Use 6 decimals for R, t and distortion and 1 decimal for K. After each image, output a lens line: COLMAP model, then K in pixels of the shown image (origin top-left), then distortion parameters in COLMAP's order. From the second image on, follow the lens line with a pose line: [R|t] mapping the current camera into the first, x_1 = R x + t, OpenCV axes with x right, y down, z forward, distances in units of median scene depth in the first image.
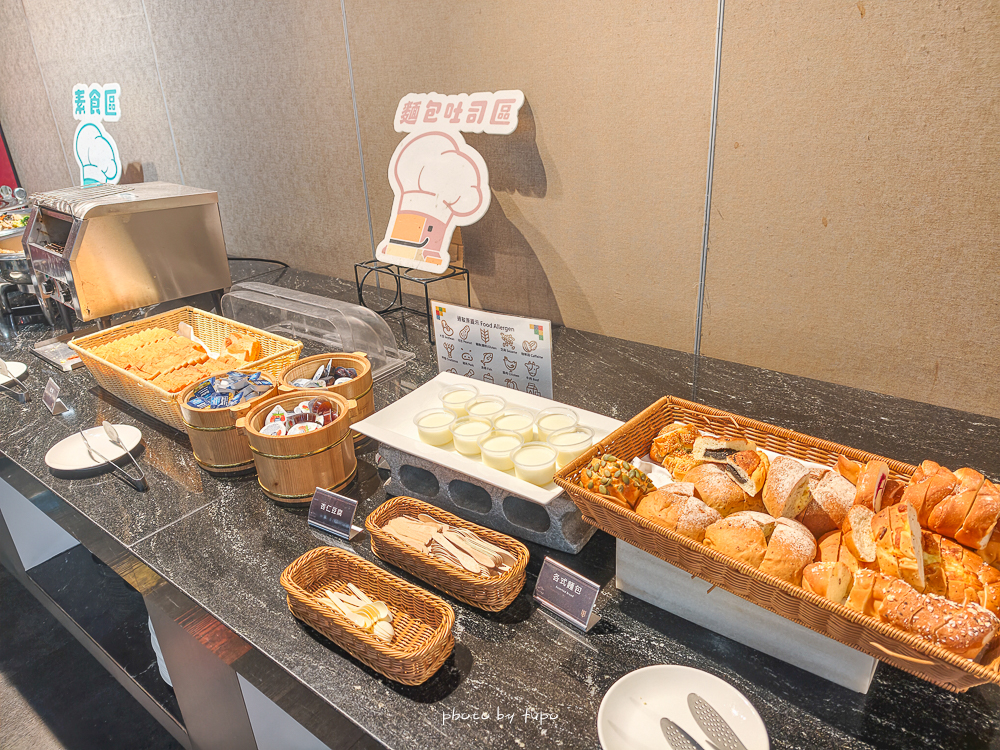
lens RADIAL K [[748.8, 0, 498.8], [0, 748.8, 397.9], [0, 0, 1]] dist [-0.020540, 0.005642]
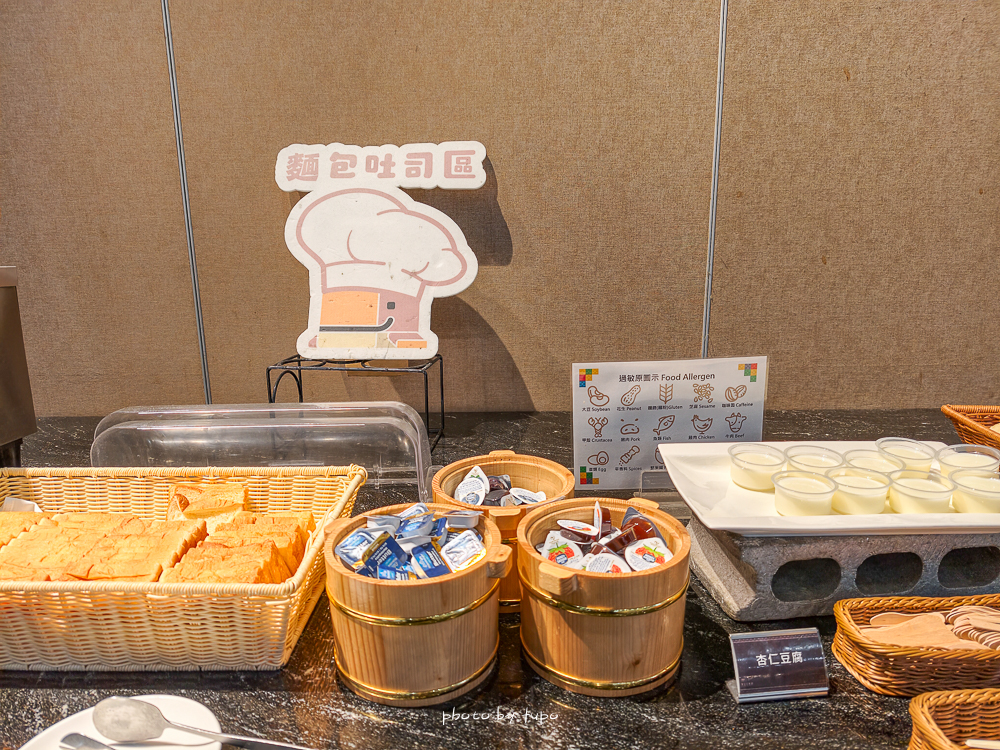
lens RADIAL K [[712.7, 0, 506.7], [0, 712.7, 382.9], [0, 0, 1]] dist [0.004237, -0.007336]
pose [[0.770525, -0.101043, 0.629350, -0.474605], [0.242708, 0.959486, -0.143105, -0.022330], [-0.589393, 0.263014, 0.763832, 0.421096]]
